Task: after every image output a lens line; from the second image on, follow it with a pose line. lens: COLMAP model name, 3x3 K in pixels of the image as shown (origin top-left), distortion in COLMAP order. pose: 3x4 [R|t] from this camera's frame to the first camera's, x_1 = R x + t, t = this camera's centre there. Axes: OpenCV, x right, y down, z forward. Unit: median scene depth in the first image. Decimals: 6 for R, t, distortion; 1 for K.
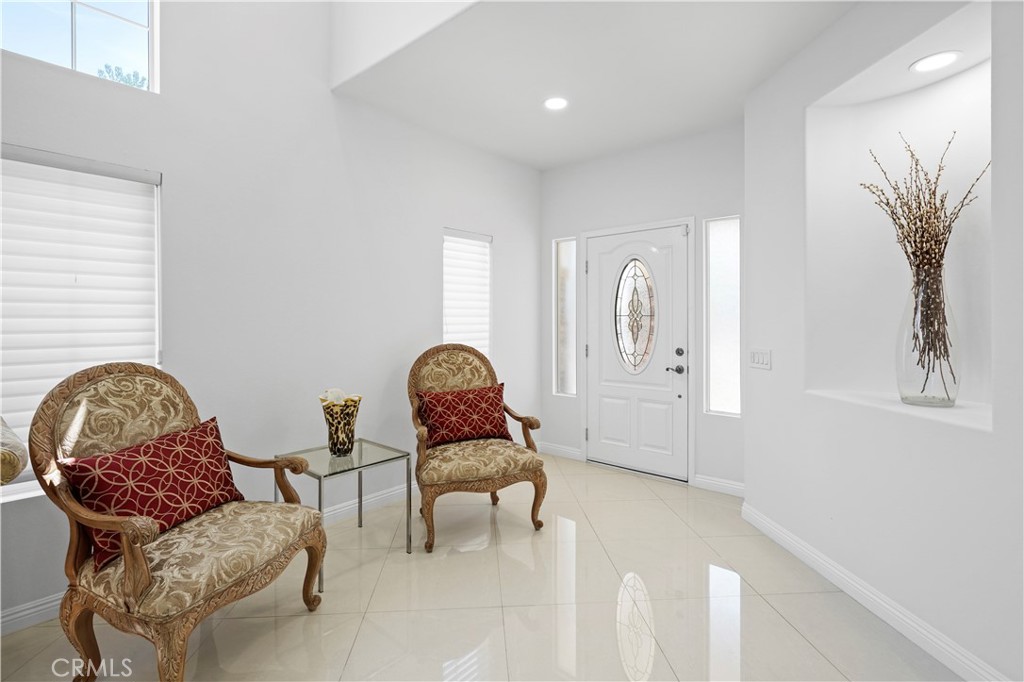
lens RADIAL K [[478.6, 0, 511.7], [0, 478.6, 324.7], [0, 0, 1]] dist [-0.002091, -0.000067]
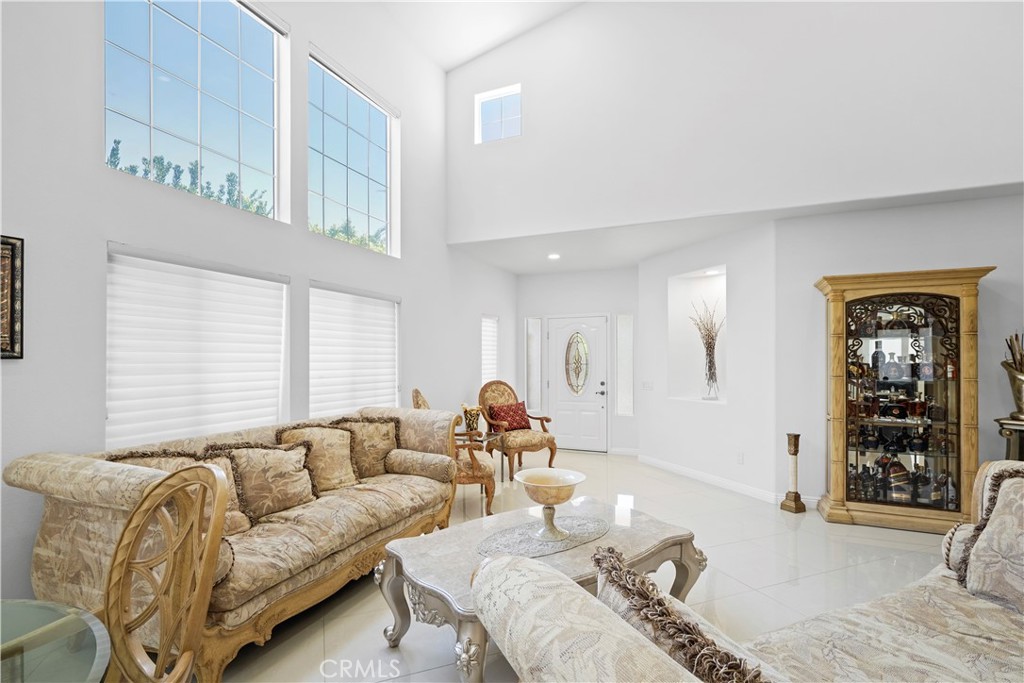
lens RADIAL K [[475.0, 0, 511.1], [0, 475.0, 360.0], [0, 0, 1]] dist [-0.000597, -0.000195]
pose [[0.950714, 0.001250, 0.310066, -0.832327], [0.001632, 0.999958, -0.009037, -0.027946], [-0.310064, 0.009098, 0.950672, -0.971051]]
